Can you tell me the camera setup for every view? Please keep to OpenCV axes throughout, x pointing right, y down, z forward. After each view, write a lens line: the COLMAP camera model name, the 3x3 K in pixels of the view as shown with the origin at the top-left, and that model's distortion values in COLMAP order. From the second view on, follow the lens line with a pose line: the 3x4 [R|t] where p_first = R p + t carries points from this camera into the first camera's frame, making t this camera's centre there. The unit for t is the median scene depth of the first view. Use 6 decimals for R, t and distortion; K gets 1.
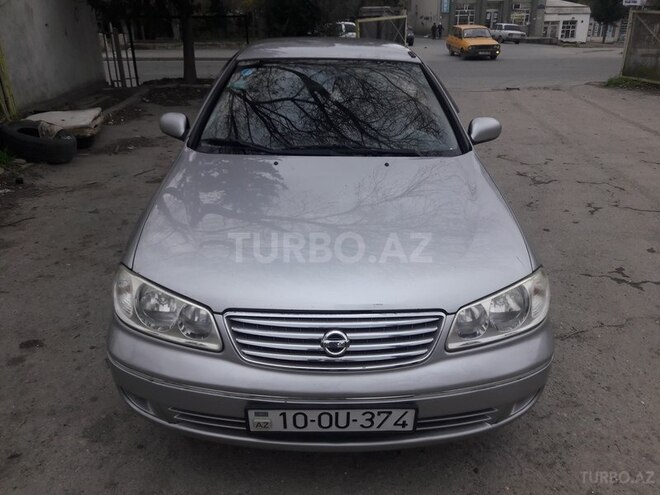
lens RADIAL K [[543.2, 0, 330.0], [0, 543.2, 247.5], [0, 0, 1]] dist [0.015292, 0.000259]
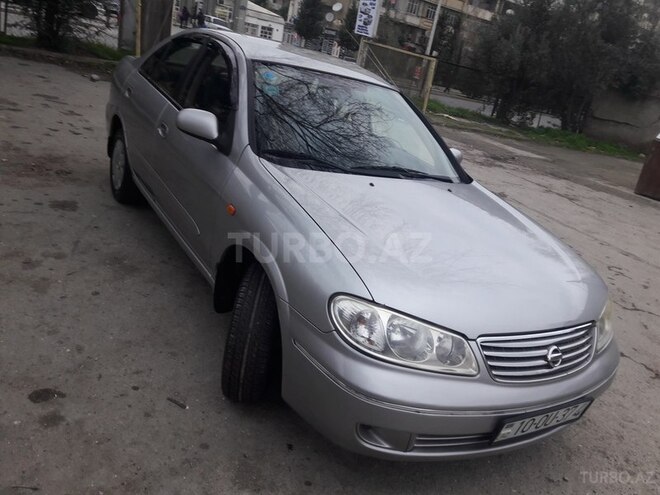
lens RADIAL K [[543.2, 0, 330.0], [0, 543.2, 247.5], [0, 0, 1]] dist [0.015292, 0.000259]
pose [[0.849252, -0.001693, 0.527985, -0.932312], [-0.011242, 0.999710, 0.021288, -0.075201], [-0.527868, -0.024014, 0.848987, 0.220842]]
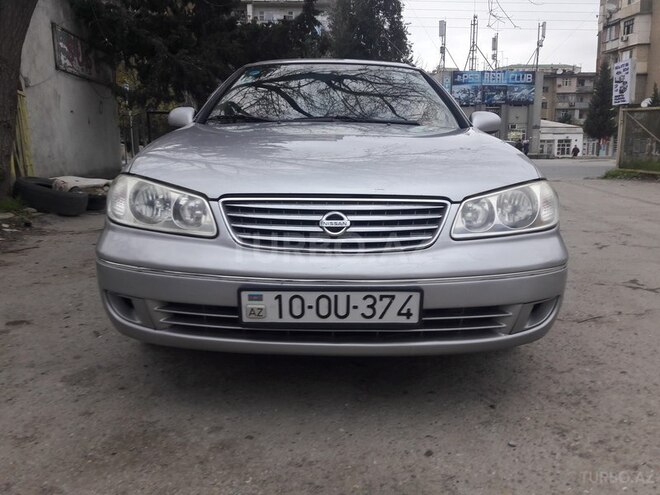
lens RADIAL K [[538.2, 0, 332.2], [0, 538.2, 248.5], [0, 0, 1]] dist [0.098657, -0.141999]
pose [[0.999939, 0.004604, -0.010034, 0.013321], [-0.006549, 0.979065, -0.203443, 0.368450], [0.008887, 0.203496, 0.979035, 0.069542]]
